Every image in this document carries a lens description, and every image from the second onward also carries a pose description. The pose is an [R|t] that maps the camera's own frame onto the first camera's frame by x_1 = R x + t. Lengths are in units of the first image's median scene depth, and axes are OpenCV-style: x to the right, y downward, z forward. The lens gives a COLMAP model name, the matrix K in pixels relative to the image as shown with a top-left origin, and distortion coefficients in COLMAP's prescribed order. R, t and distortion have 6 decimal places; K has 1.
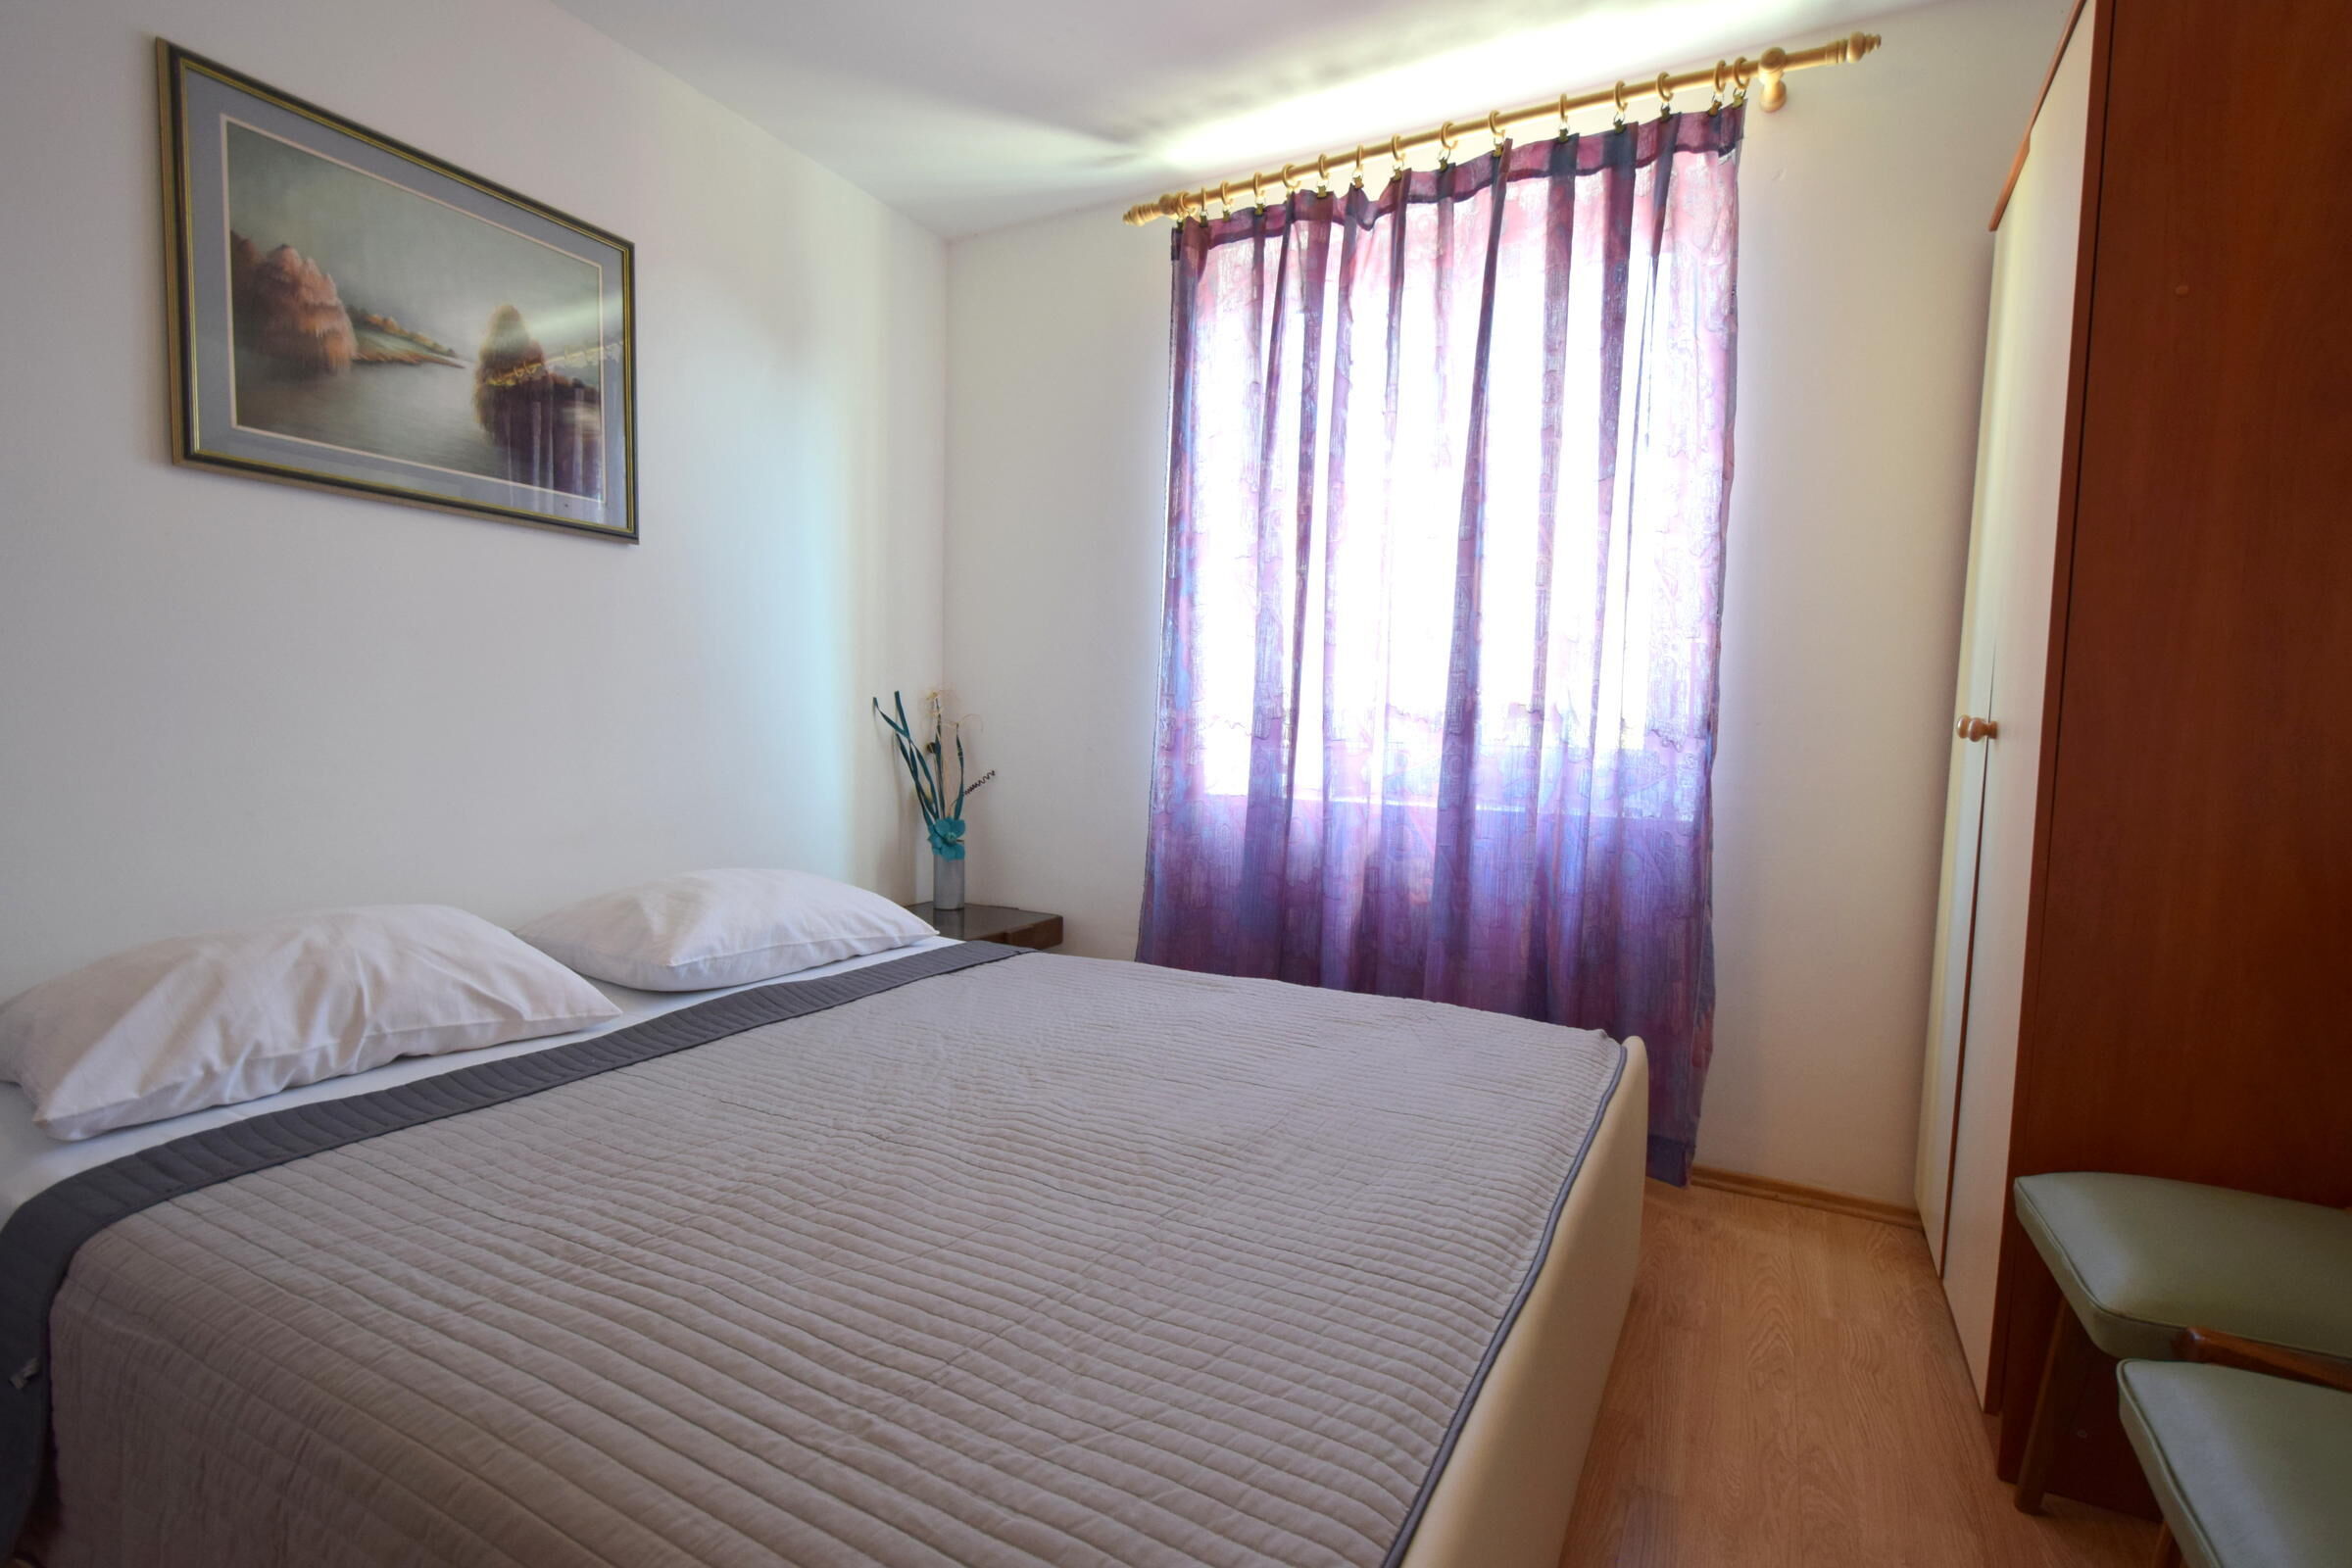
lens RADIAL K [[1044.6, 0, 1181.2], [0, 1044.6, 809.3], [0, 0, 1]] dist [0.002949, -0.009764]
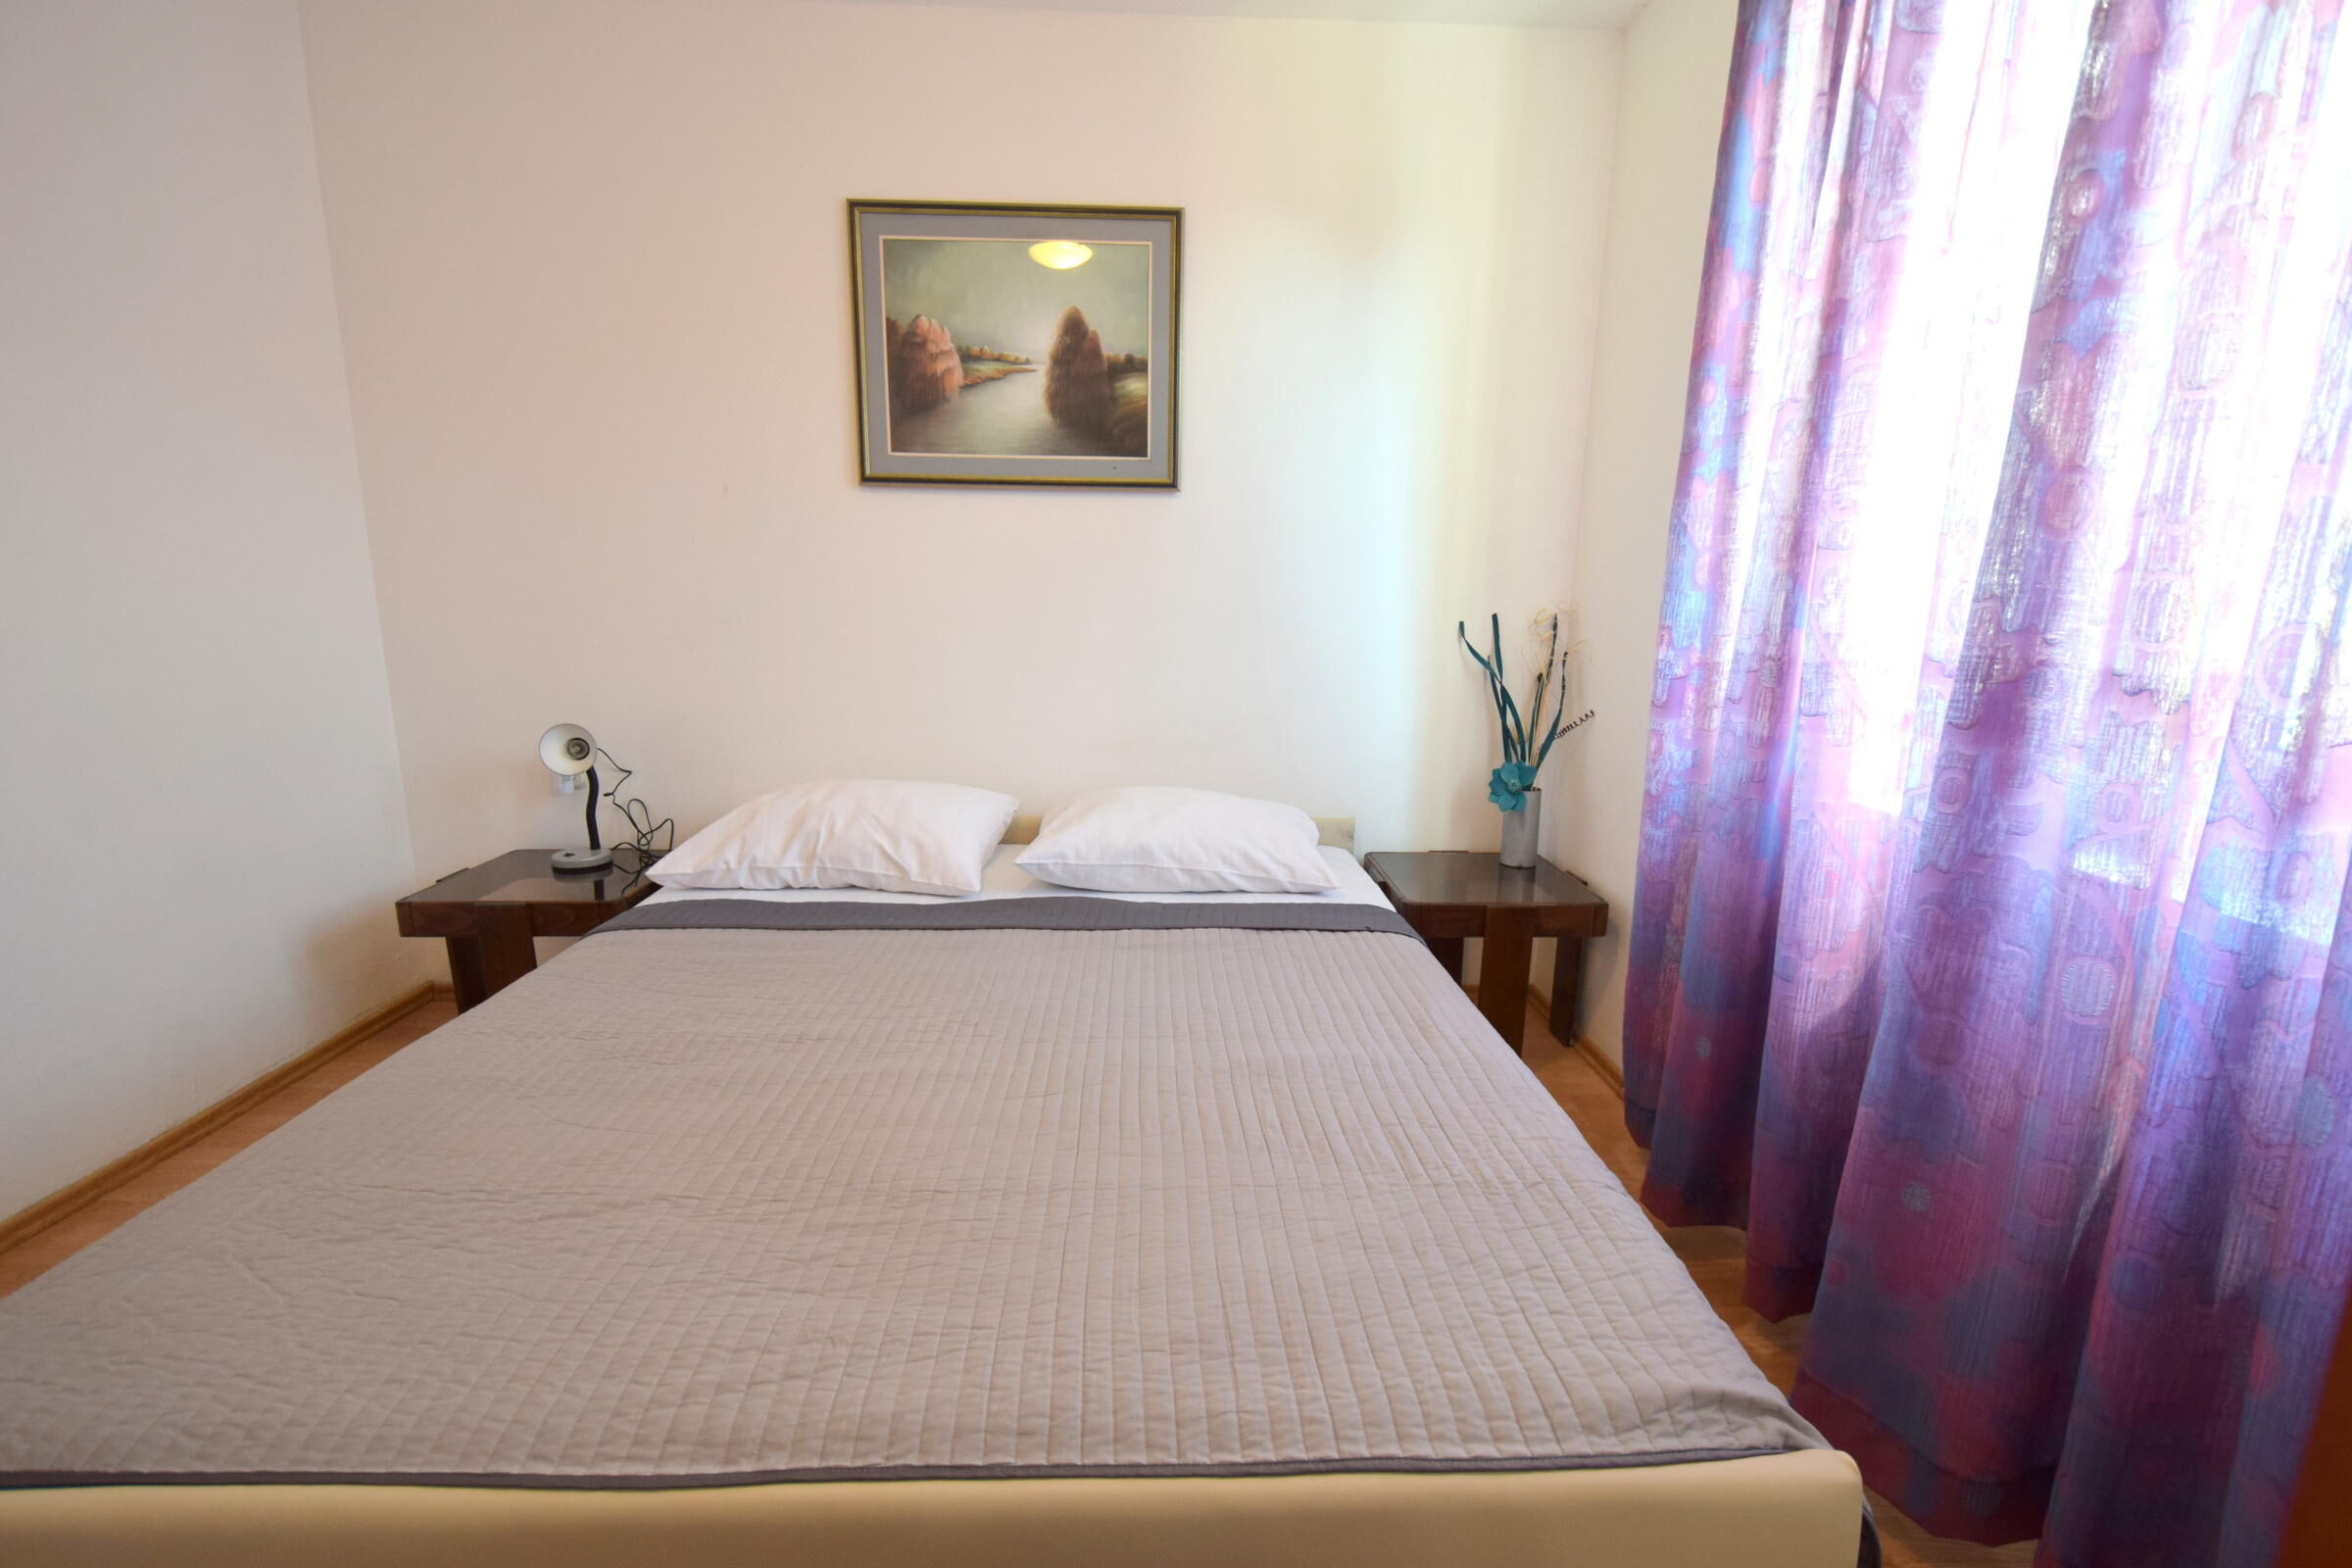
lens RADIAL K [[1029.4, 0, 1175.3], [0, 1029.4, 814.3], [0, 0, 1]] dist [0.001068, -0.000660]
pose [[0.519620, 0.163736, -0.838562, 0.581077], [-0.069509, 0.986313, 0.149514, -0.094084], [0.851566, -0.019403, 0.523889, 0.504686]]
